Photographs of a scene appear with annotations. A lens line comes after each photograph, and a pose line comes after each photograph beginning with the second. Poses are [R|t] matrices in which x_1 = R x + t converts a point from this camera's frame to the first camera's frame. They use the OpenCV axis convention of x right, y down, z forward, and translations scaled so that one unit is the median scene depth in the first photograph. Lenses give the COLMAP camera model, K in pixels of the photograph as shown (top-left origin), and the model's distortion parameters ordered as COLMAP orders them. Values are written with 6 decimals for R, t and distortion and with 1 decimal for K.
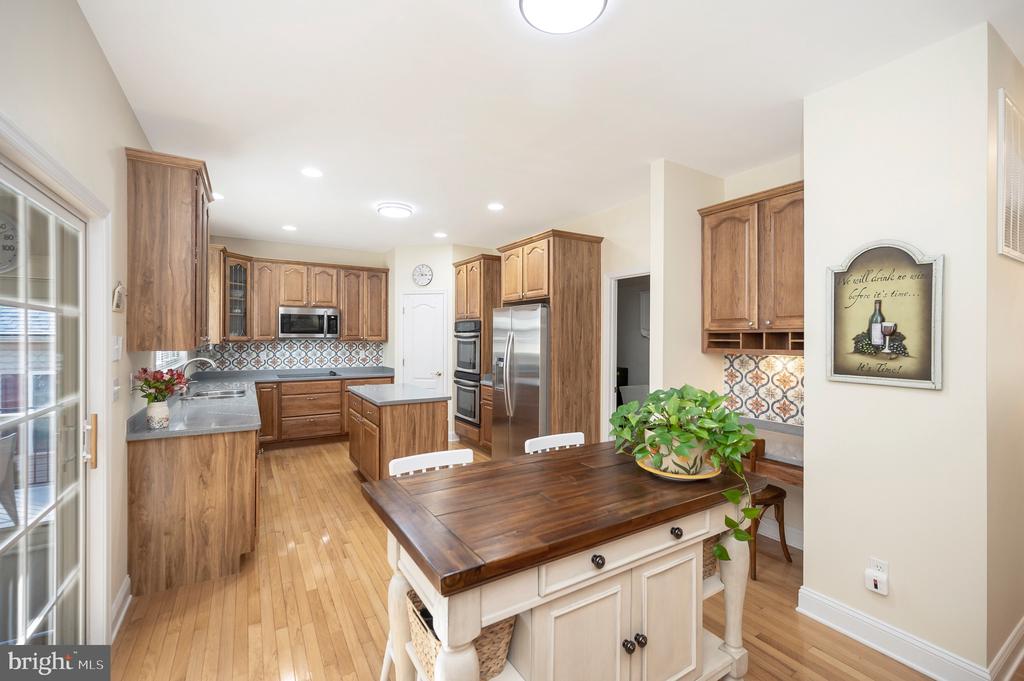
lens RADIAL K [[434.6, 0, 519.8], [0, 434.6, 340.9], [0, 0, 1]] dist [0.002935, -0.000039]
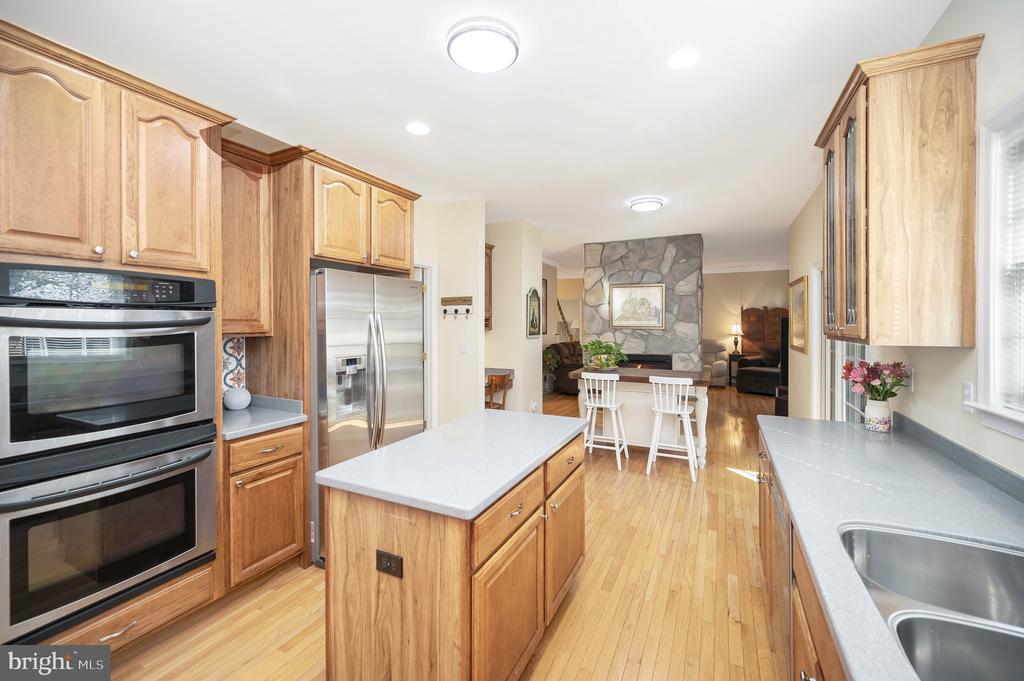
lens RADIAL K [[419.2, 0, 510.8], [0, 419.2, 323.6], [0, 0, 1]] dist [-0.002325, 0.000326]
pose [[-0.517594, -0.009764, 0.855570, -0.629800], [0.004663, 0.999888, 0.014232, -0.014004], [-0.855613, 0.011355, -0.517491, 1.110601]]
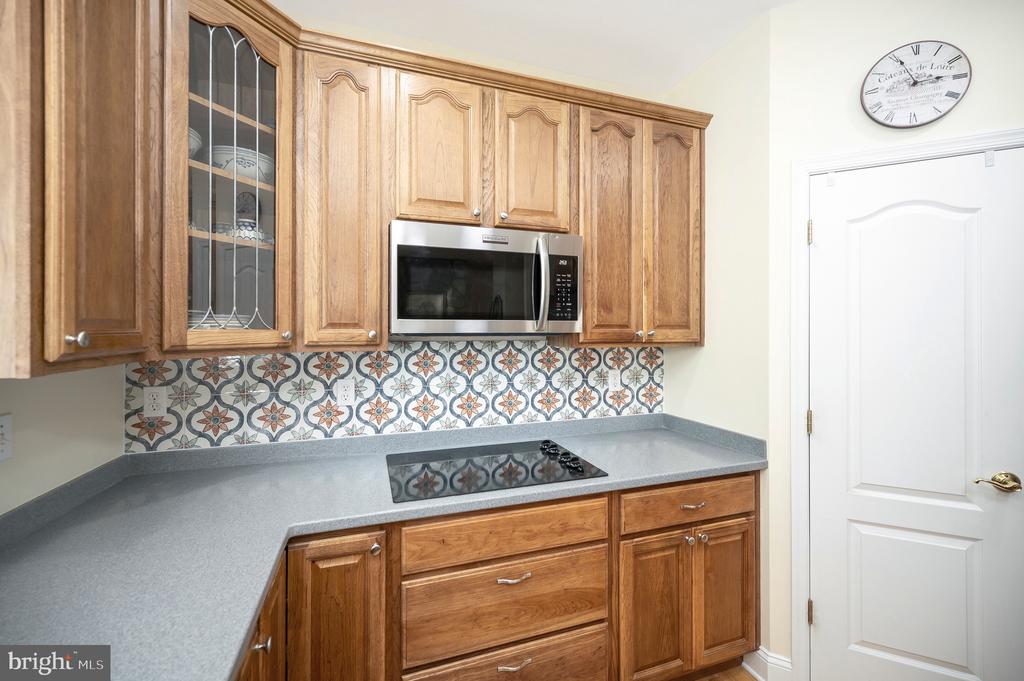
lens RADIAL K [[424.2, 0, 533.0], [0, 424.2, 340.3], [0, 0, 1]] dist [0.000767, 0.000075]
pose [[0.981246, 0.000519, -0.192759, -0.499283], [0.001545, 0.999943, 0.010555, -0.007481], [0.192754, -0.010655, 0.981189, 0.908997]]
